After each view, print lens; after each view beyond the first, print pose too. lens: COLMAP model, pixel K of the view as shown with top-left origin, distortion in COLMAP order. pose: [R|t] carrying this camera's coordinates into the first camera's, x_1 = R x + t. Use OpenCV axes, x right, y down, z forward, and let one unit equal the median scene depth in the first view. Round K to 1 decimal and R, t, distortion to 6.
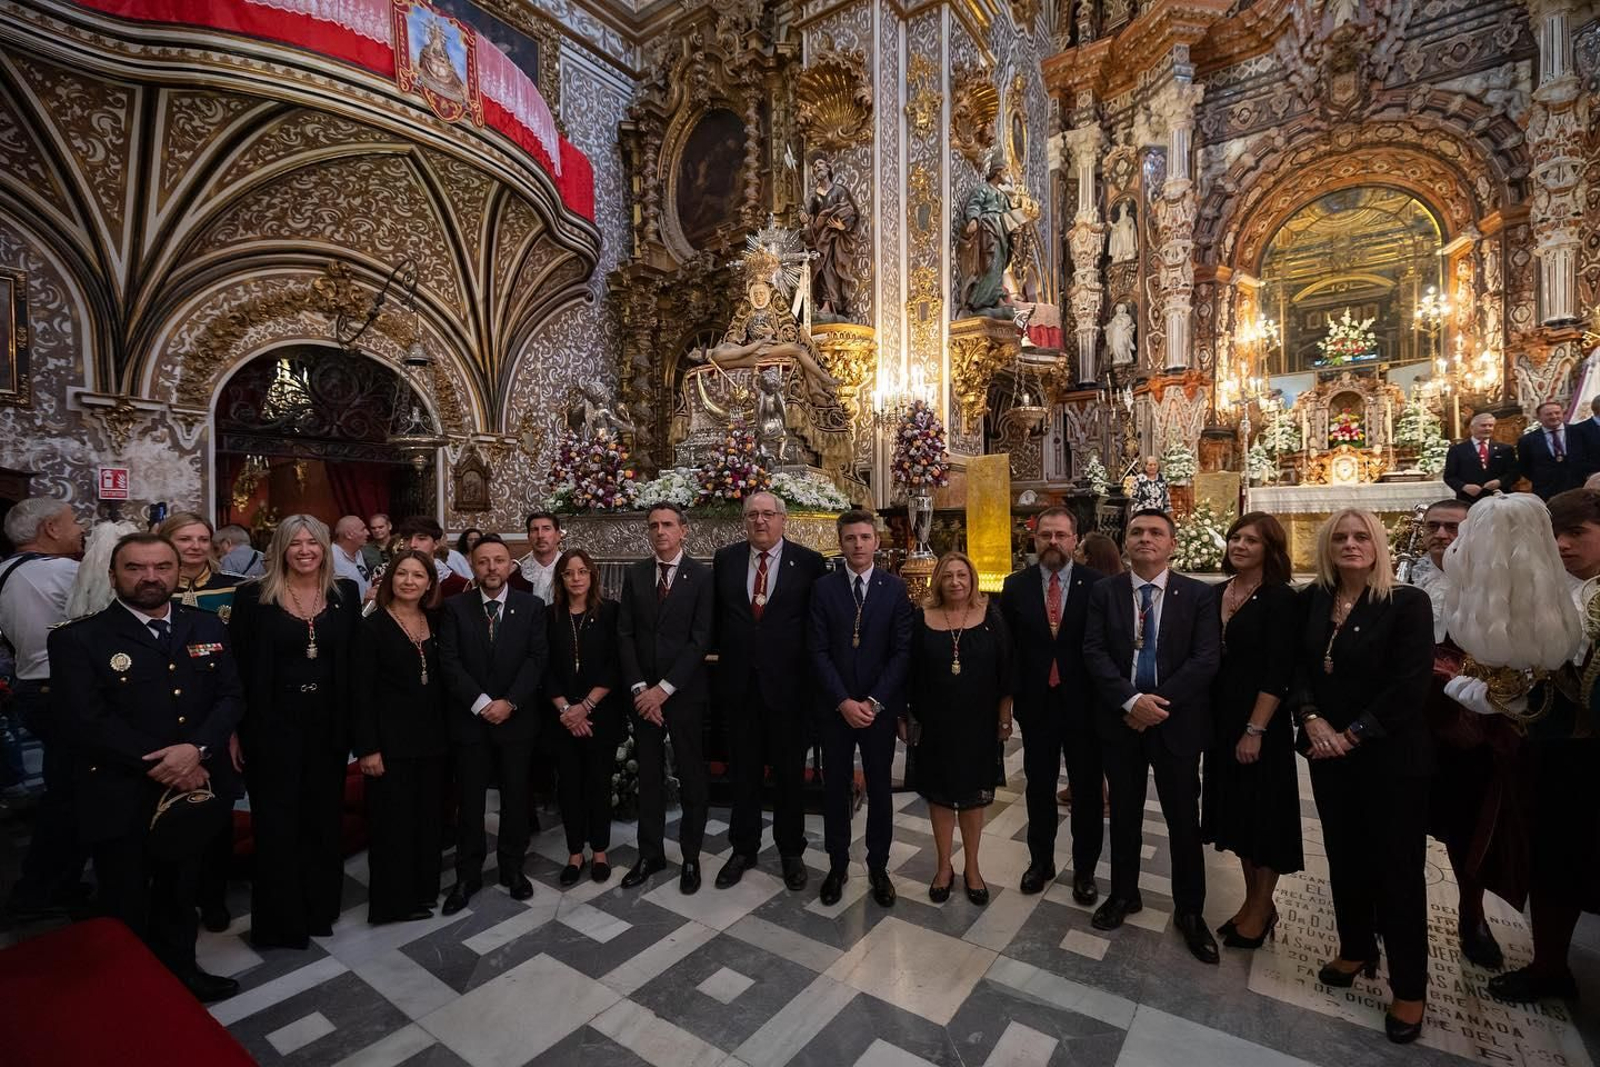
lens RADIAL K [[719.9, 0, 804.5], [0, 719.9, 535.7], [0, 0, 1]] dist [-0.004747, 0.000325]
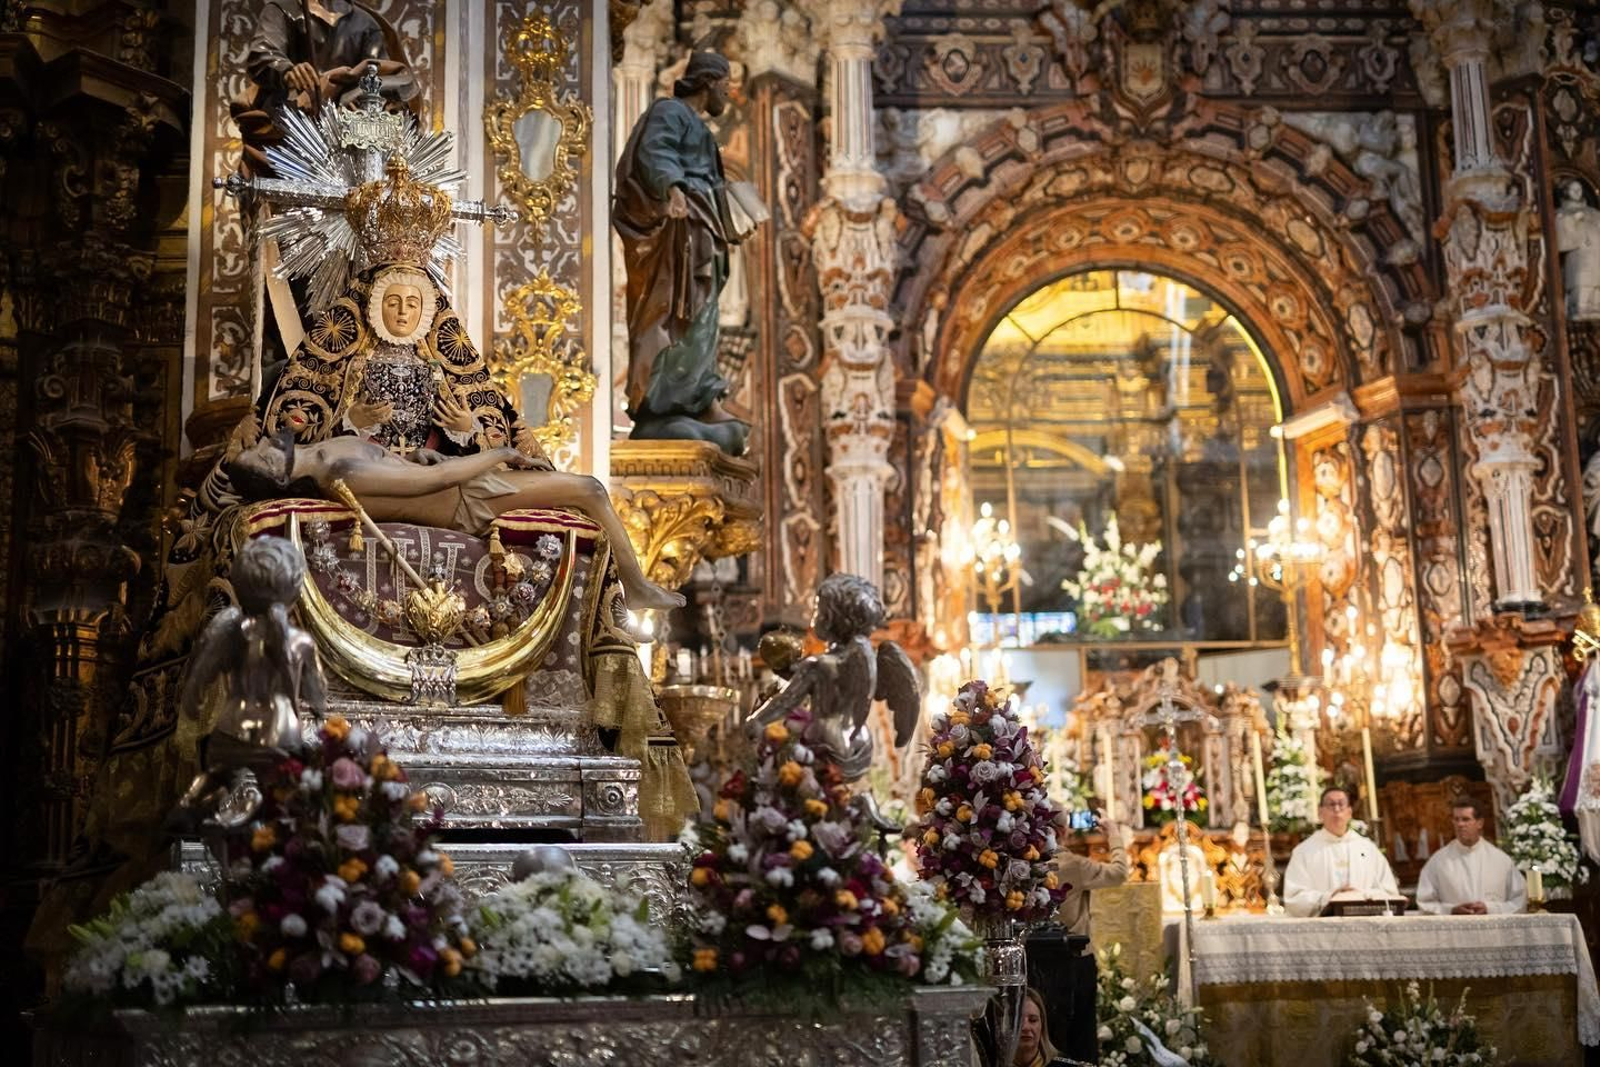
lens RADIAL K [[2215.1, 0, 800.0], [0, 2215.1, 533.5], [0, 0, 1]] dist [0.002267, -0.001531]
pose [[0.772639, 0.122219, 0.622969, -0.341707], [0.020169, 0.976072, -0.216509, -0.009399], [-0.634525, 0.179848, 0.751687, 0.100789]]
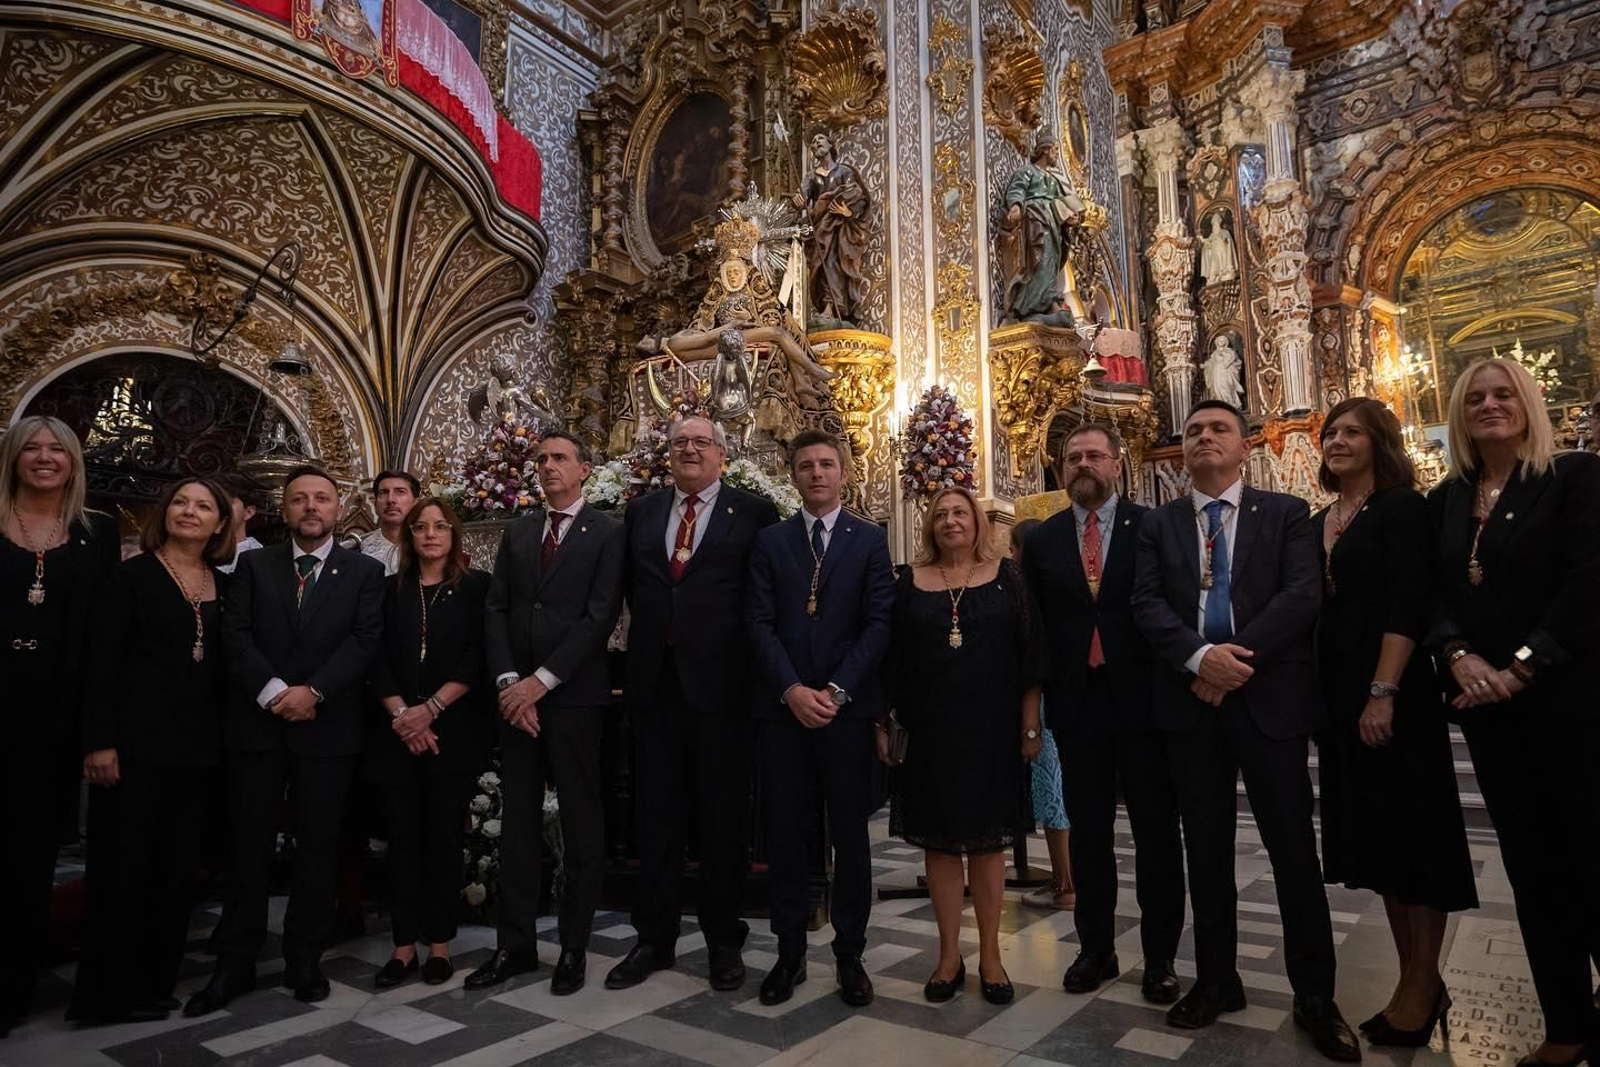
lens RADIAL K [[961.6, 0, 821.1], [0, 961.6, 527.0], [0, 0, 1]] dist [-0.001472, -0.000320]
pose [[0.999965, -0.000061, -0.008402, 0.025689], [-0.001330, 0.986214, -0.165467, 0.067029], [0.008296, 0.165472, 0.986180, 0.017155]]
